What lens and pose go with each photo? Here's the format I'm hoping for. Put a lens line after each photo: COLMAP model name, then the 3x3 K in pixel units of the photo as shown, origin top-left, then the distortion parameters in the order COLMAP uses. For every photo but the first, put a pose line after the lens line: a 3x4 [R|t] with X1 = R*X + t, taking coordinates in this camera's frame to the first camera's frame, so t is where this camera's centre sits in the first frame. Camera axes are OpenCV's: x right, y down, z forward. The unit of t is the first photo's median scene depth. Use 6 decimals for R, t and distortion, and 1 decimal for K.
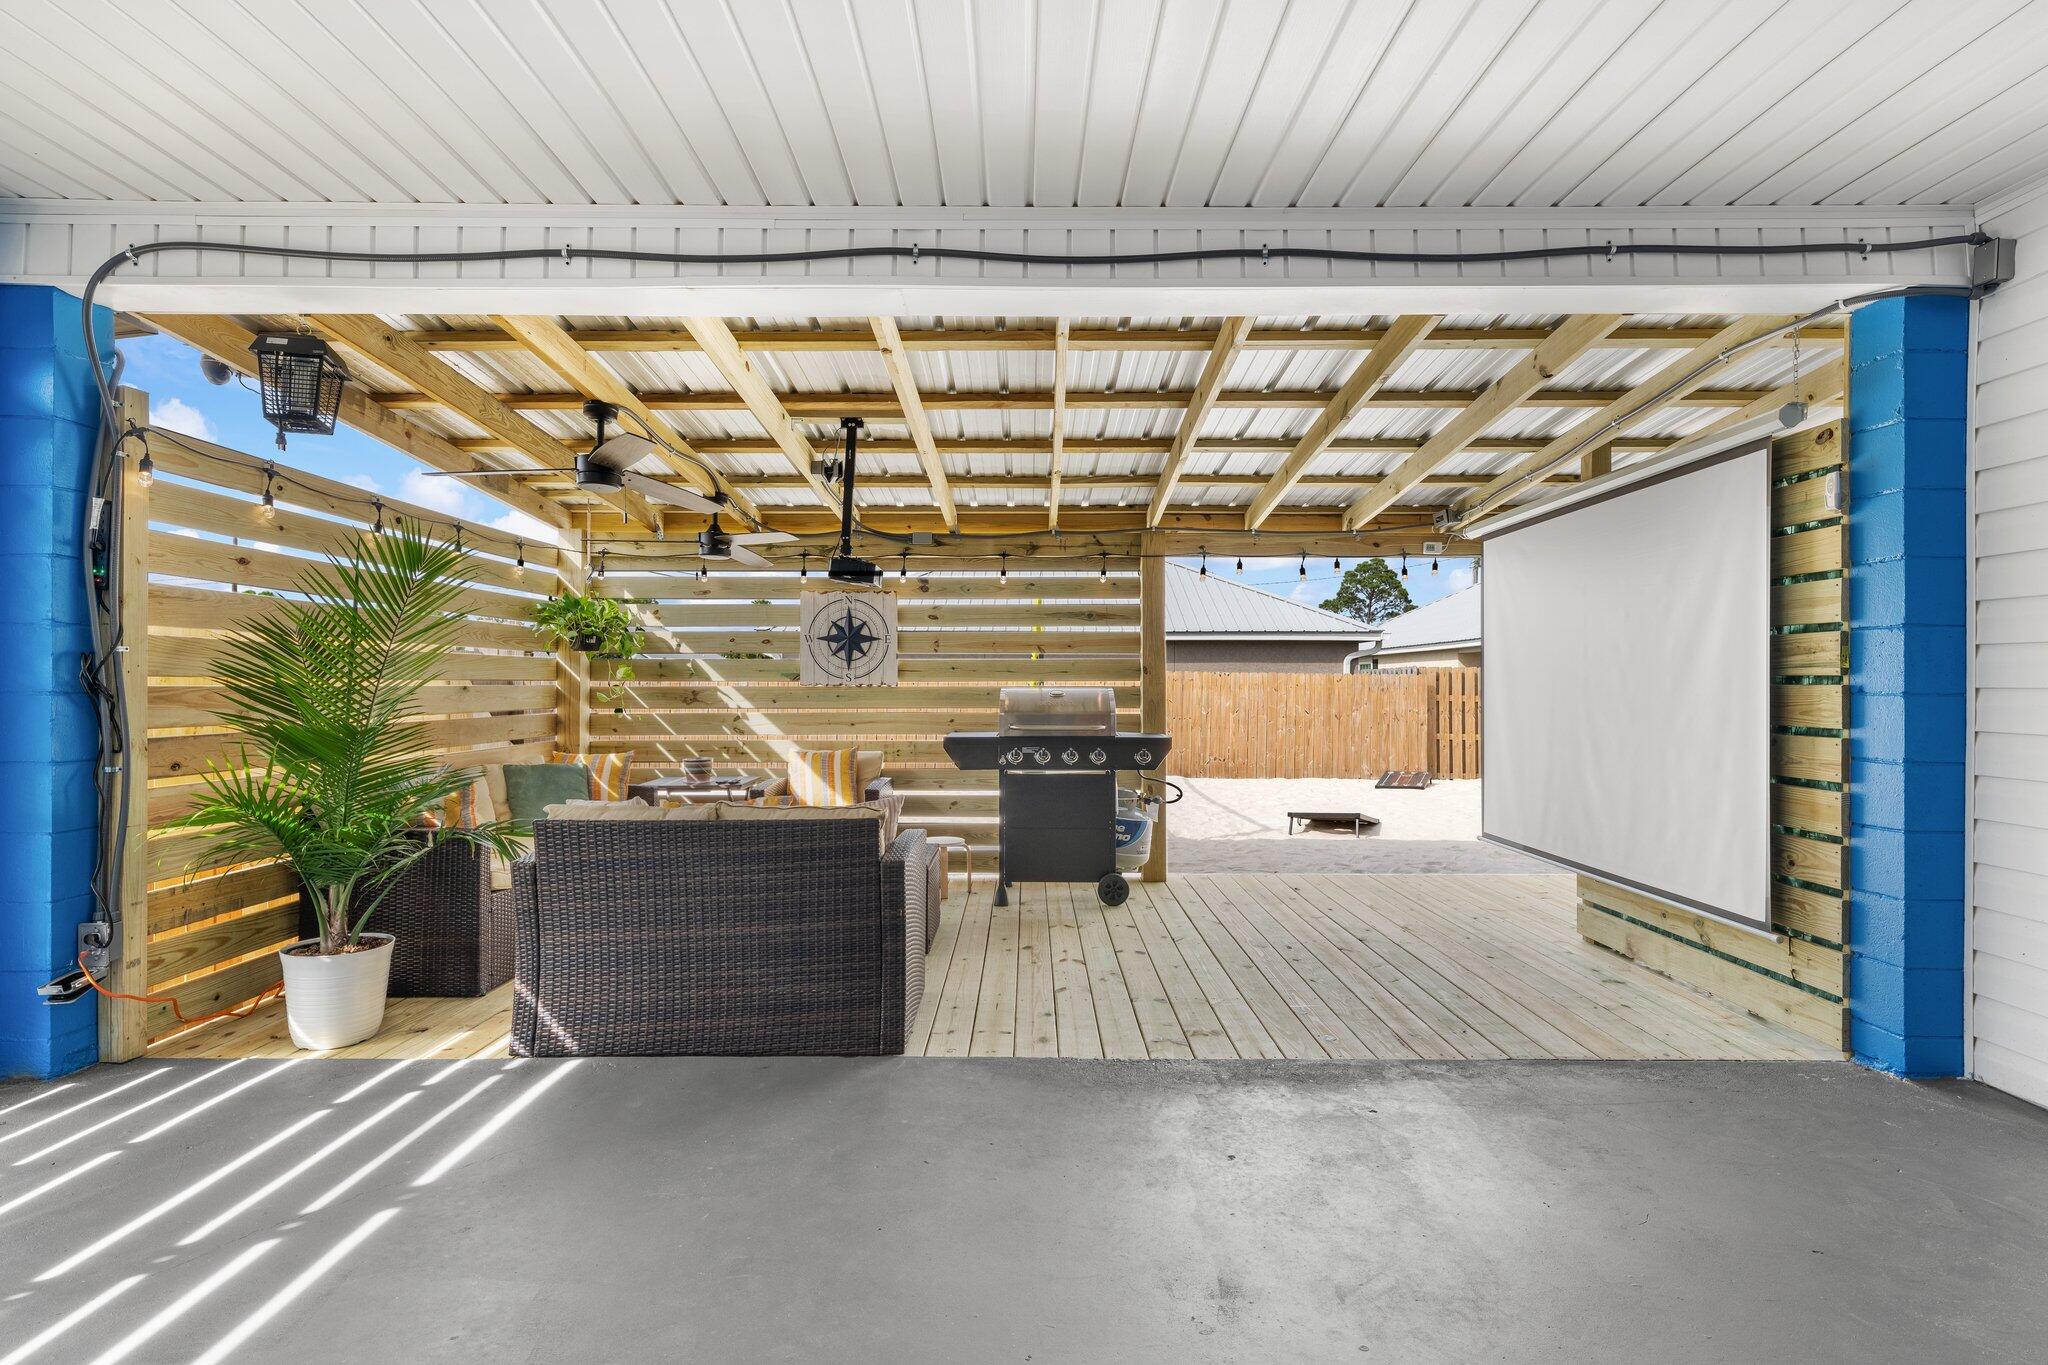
lens RADIAL K [[990.0, 0, 1024.0], [0, 990.0, 682.5], [0, 0, 1]] dist [0.003593, 0.000574]
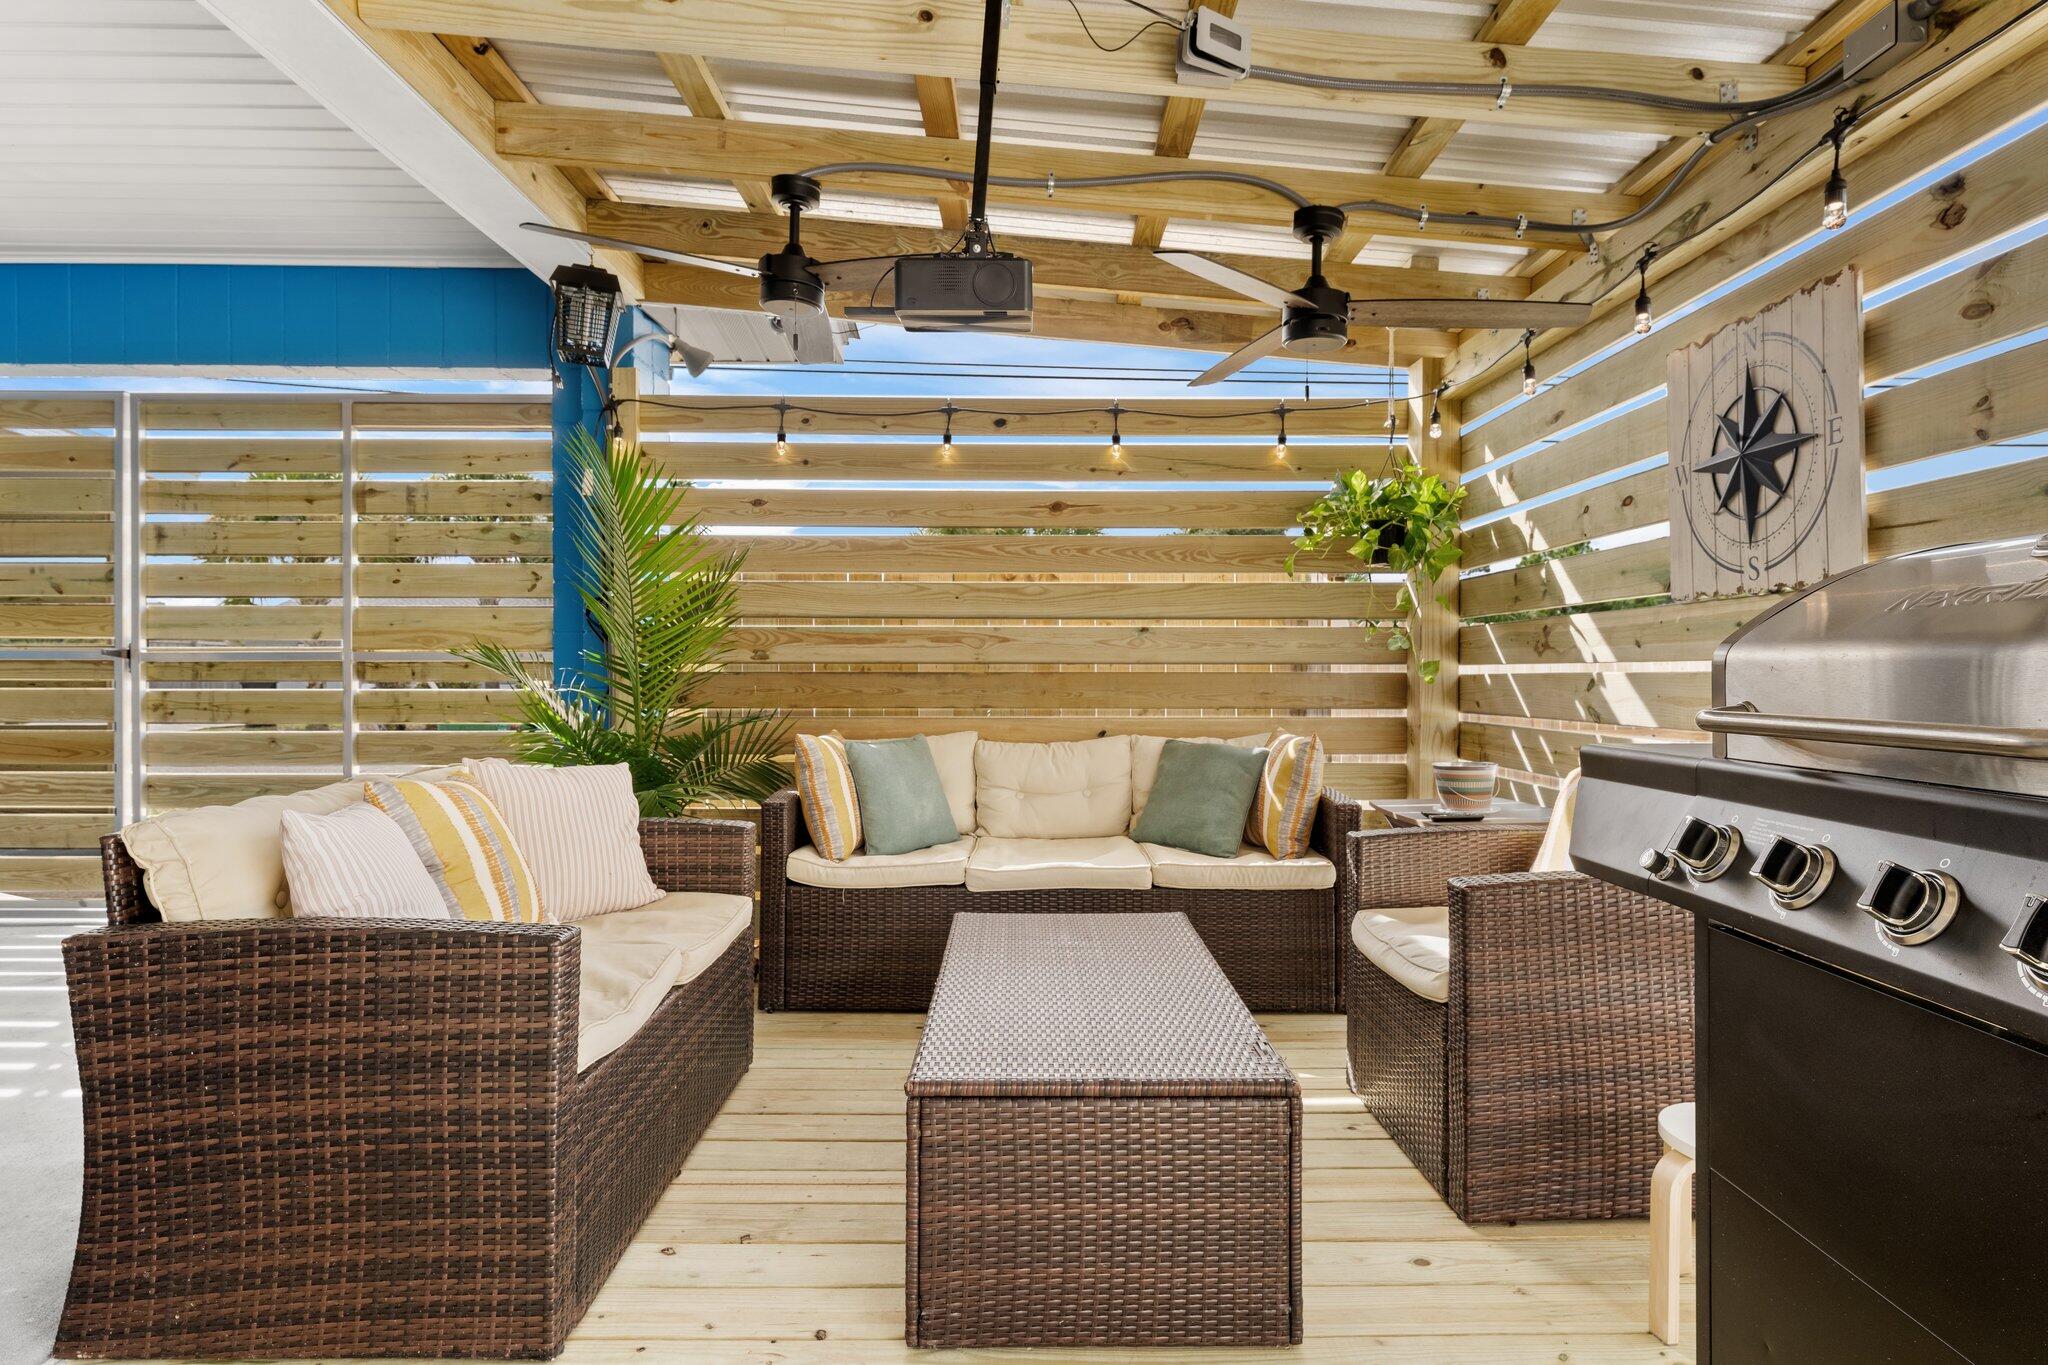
lens RADIAL K [[1107.7, 0, 1024.0], [0, 1107.7, 682.5], [0, 0, 1]] dist [0.001129, 0.000299]
pose [[-0.000024, 0.009120, -0.999958, 0.279359], [0.001613, 0.999957, 0.009120, 0.041612], [0.999999, -0.001613, -0.000039, 1.014777]]
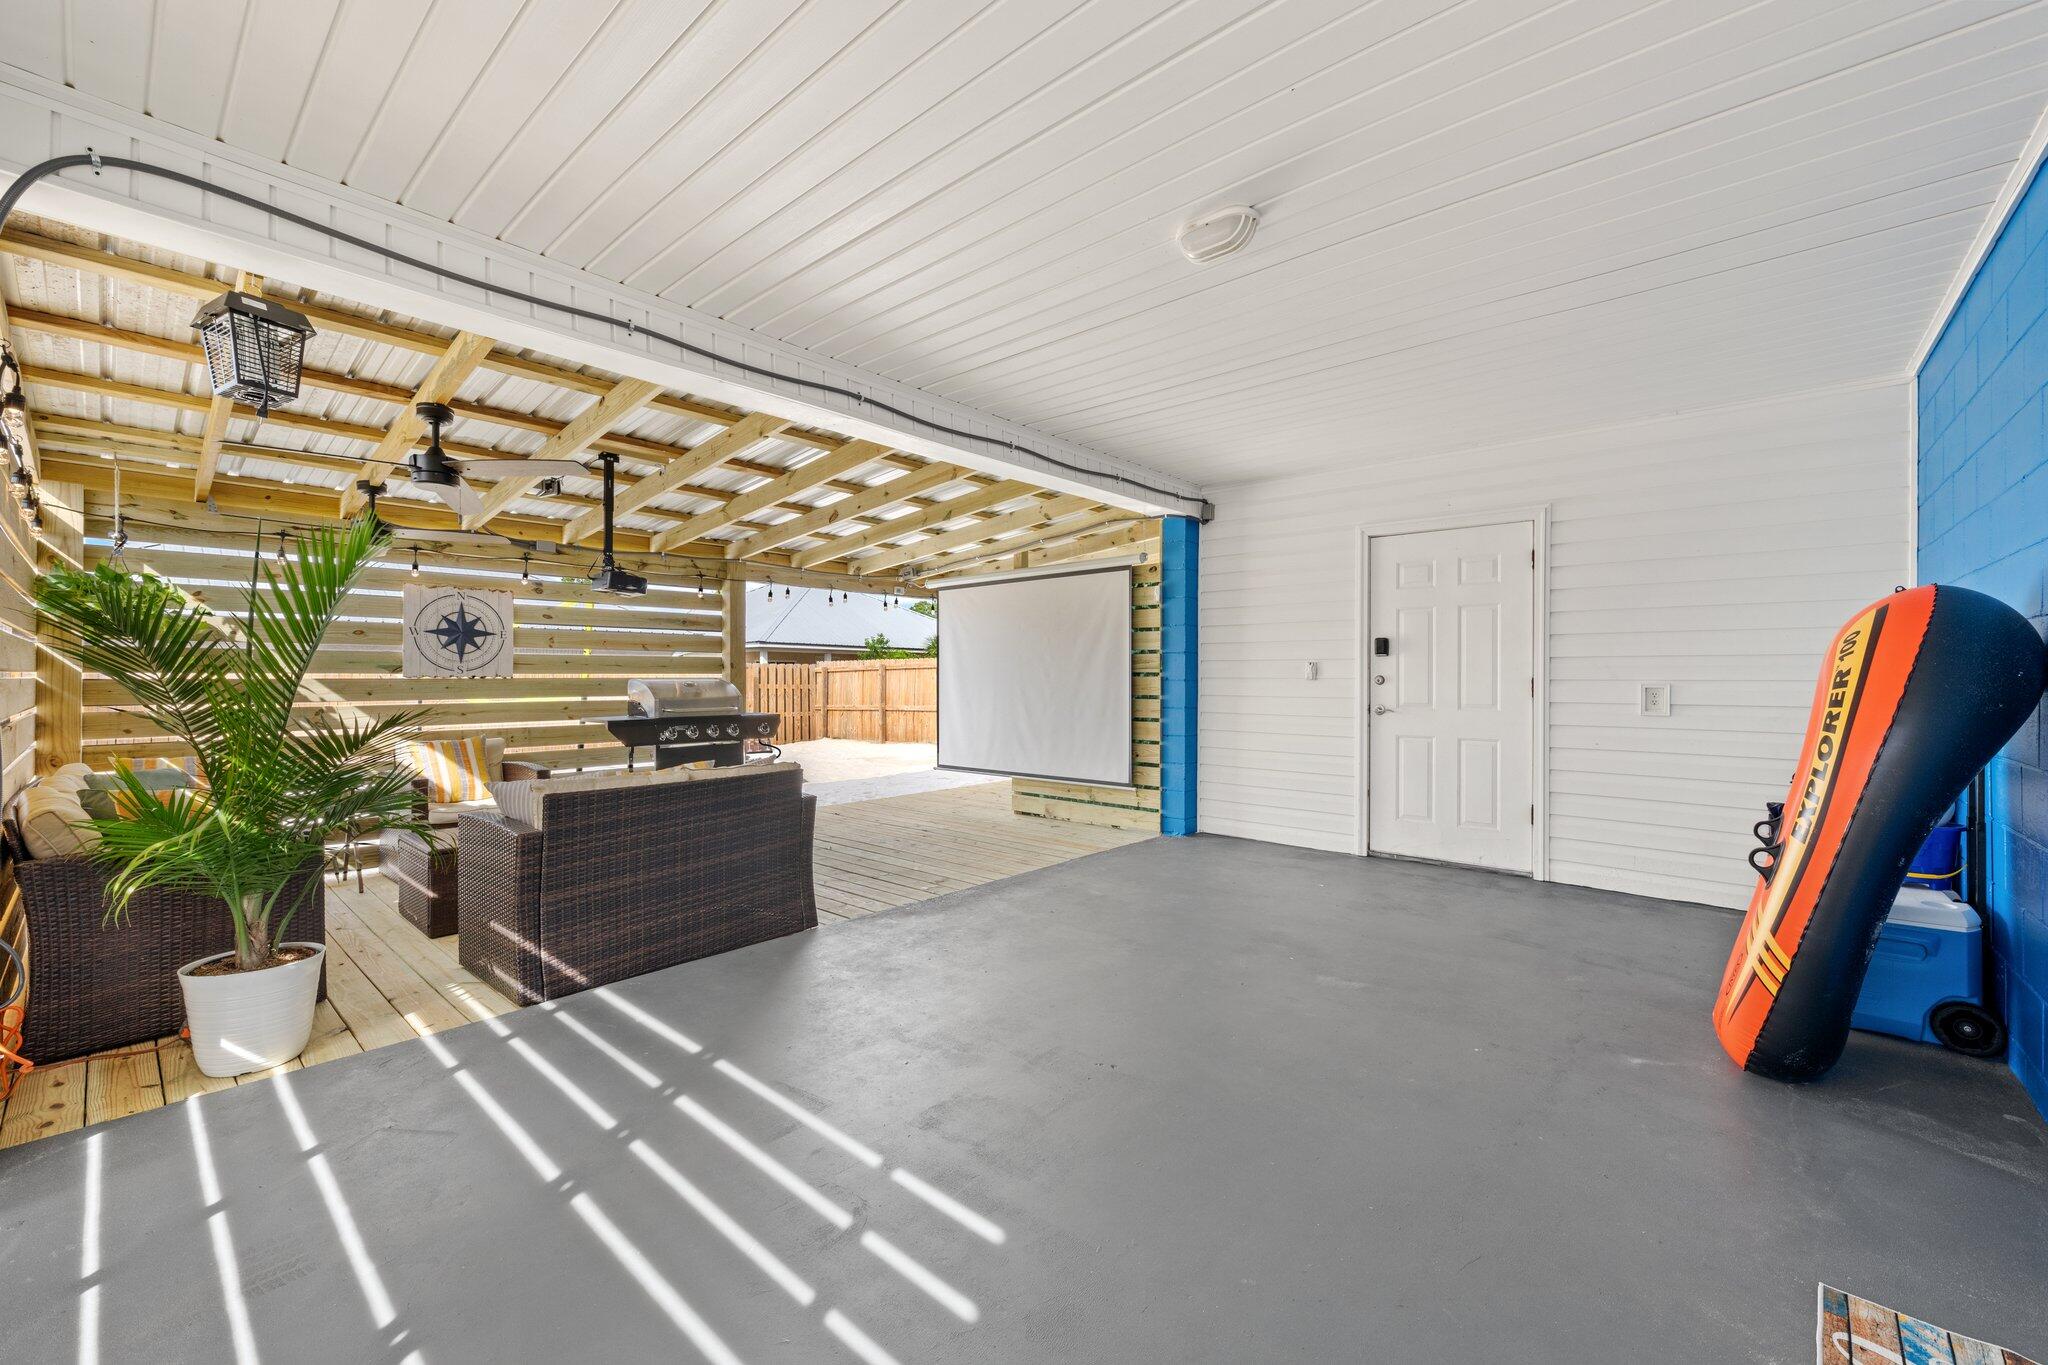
lens RADIAL K [[810.6, 0, 1026.5], [0, 810.6, 677.8], [0, 0, 1]] dist [-0.000114, 0.000075]
pose [[0.664056, -0.001282, 0.747682, -0.570724], [-0.001306, 0.999995, 0.002874, 0.000362], [-0.747682, -0.002885, 0.664051, -0.025266]]
